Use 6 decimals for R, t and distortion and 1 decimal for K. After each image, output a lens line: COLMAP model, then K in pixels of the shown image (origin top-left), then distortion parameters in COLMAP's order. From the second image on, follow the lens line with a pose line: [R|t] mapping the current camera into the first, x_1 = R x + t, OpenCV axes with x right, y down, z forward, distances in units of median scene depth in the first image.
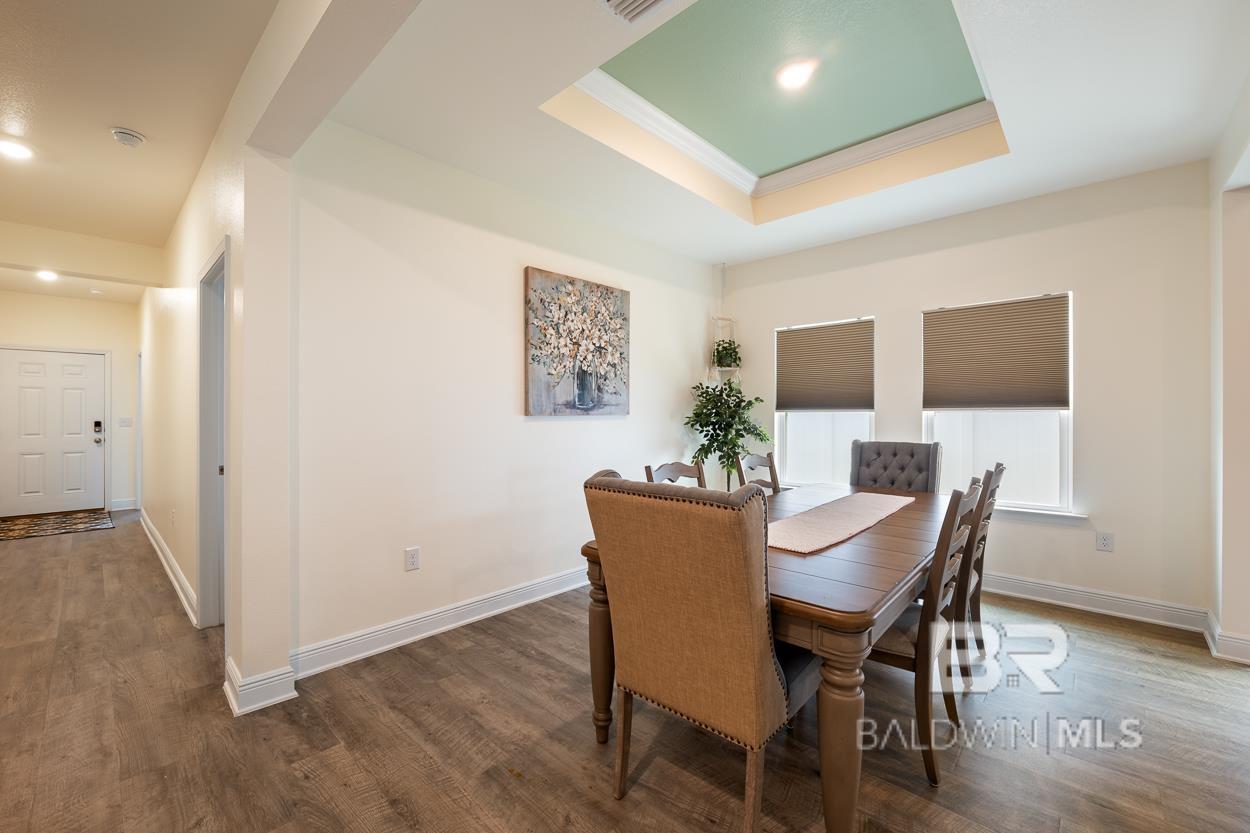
lens RADIAL K [[505.8, 0, 625.0], [0, 505.8, 416.5], [0, 0, 1]] dist [-0.011393, 0.000160]
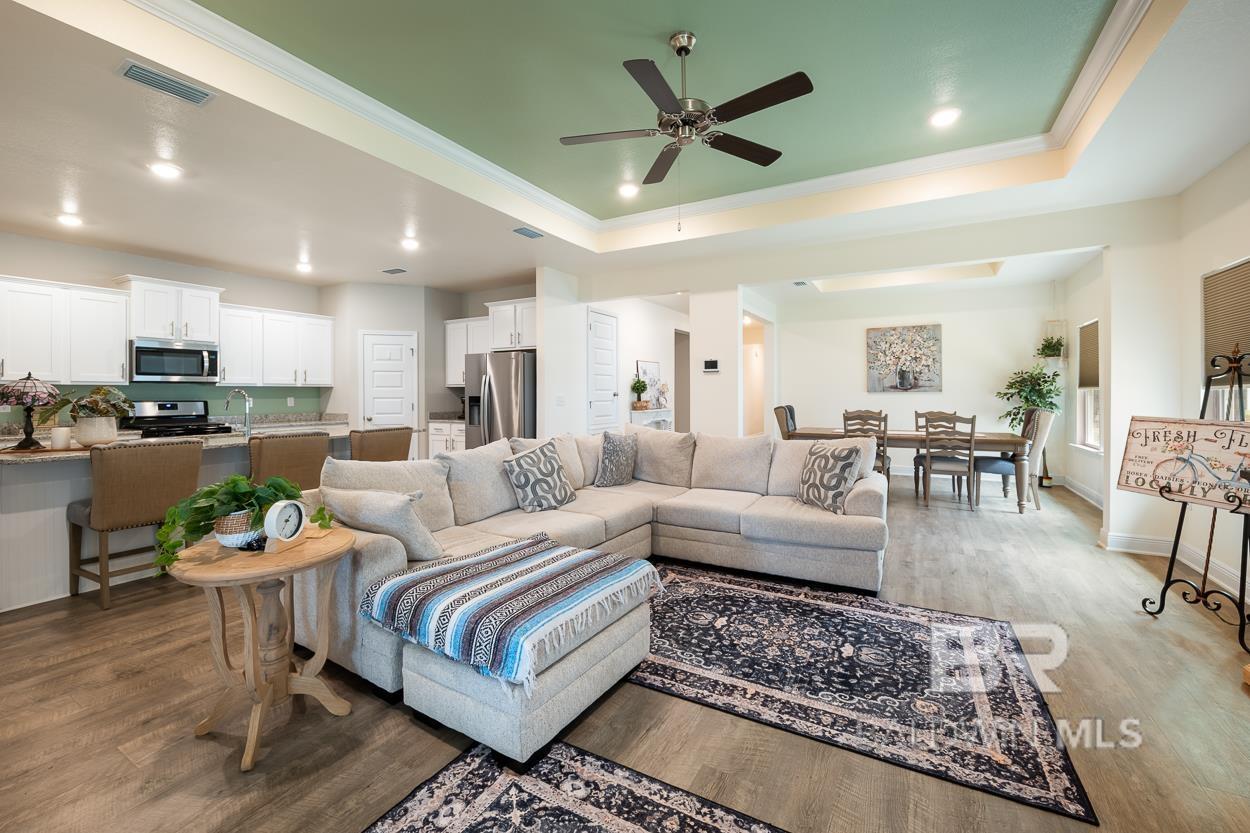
lens RADIAL K [[512.6, 0, 620.1], [0, 512.6, 395.3], [0, 0, 1]] dist [-0.015465, 0.000100]
pose [[0.230780, 0.003510, -0.973000, 1.550583], [0.000224, 0.999993, 0.003661, 0.002382], [0.973006, -0.001063, 0.230778, -0.556287]]
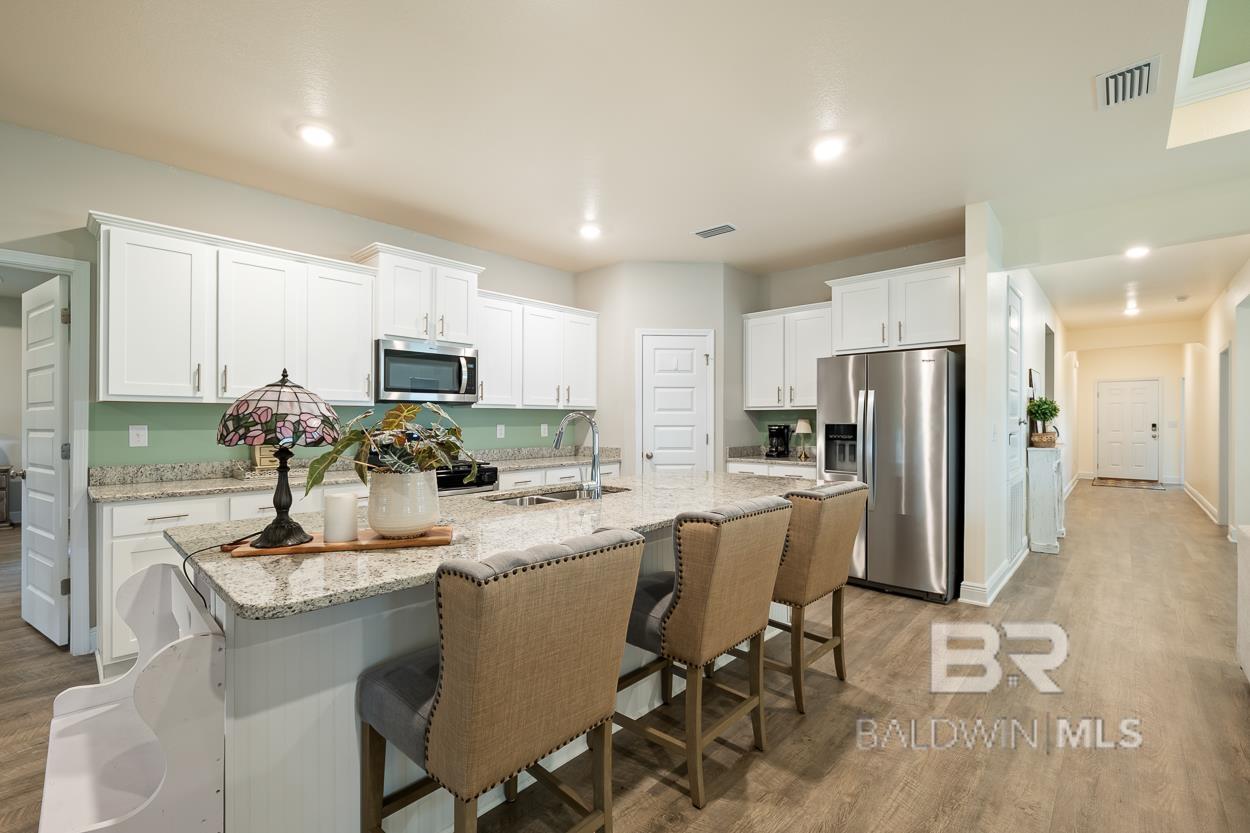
lens RADIAL K [[533.6, 0, 621.7], [0, 533.6, 420.2], [0, 0, 1]] dist [-0.006197, -0.000454]
pose [[-0.003622, 0.001629, -0.999992, 0.950667], [-0.003370, 0.999993, 0.001642, 0.002651], [0.999988, 0.003376, -0.003616, -1.032201]]
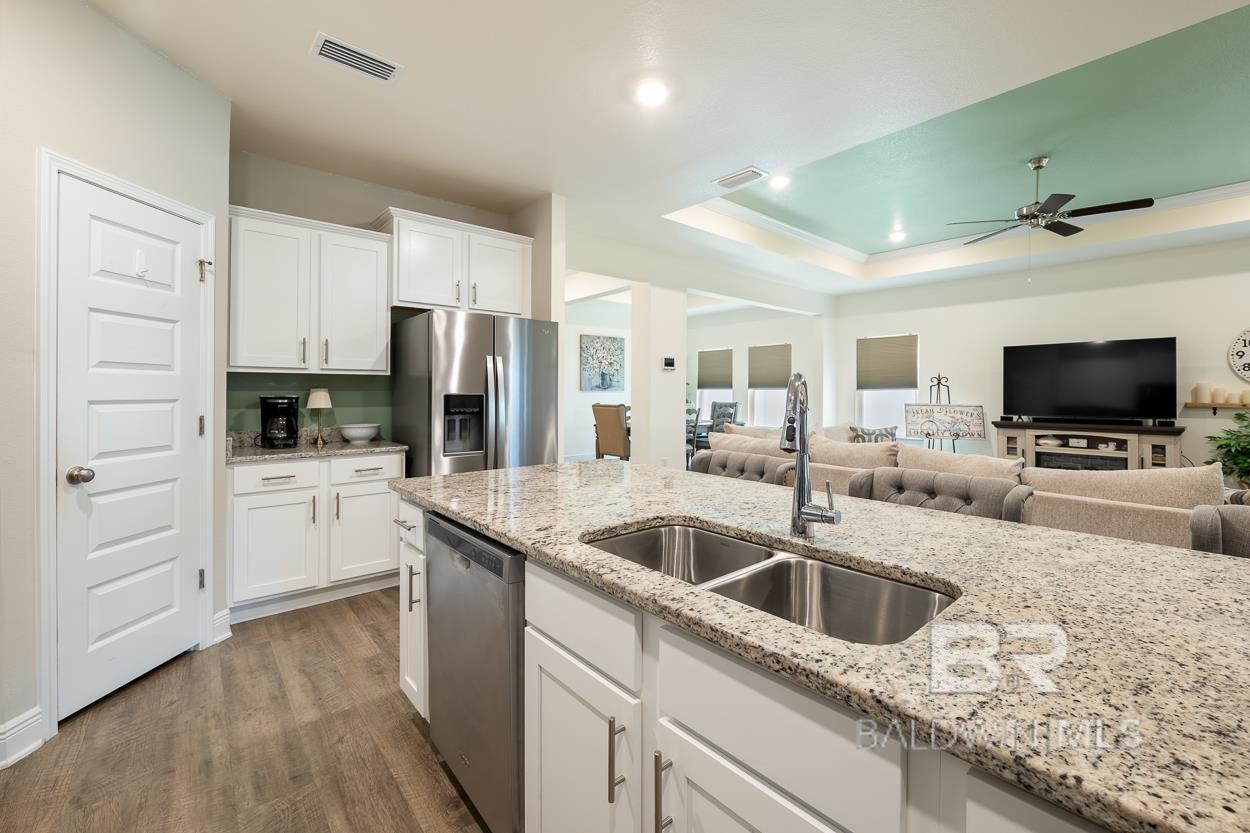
lens RADIAL K [[512.6, 0, 620.1], [0, 512.6, 395.3], [0, 0, 1]] dist [-0.015465, 0.000100]
pose [[0.992787, 0.004041, -0.119825, 0.278977], [-0.003554, 0.999985, 0.004273, 0.007072], [0.119841, -0.003816, 0.992786, -1.378087]]
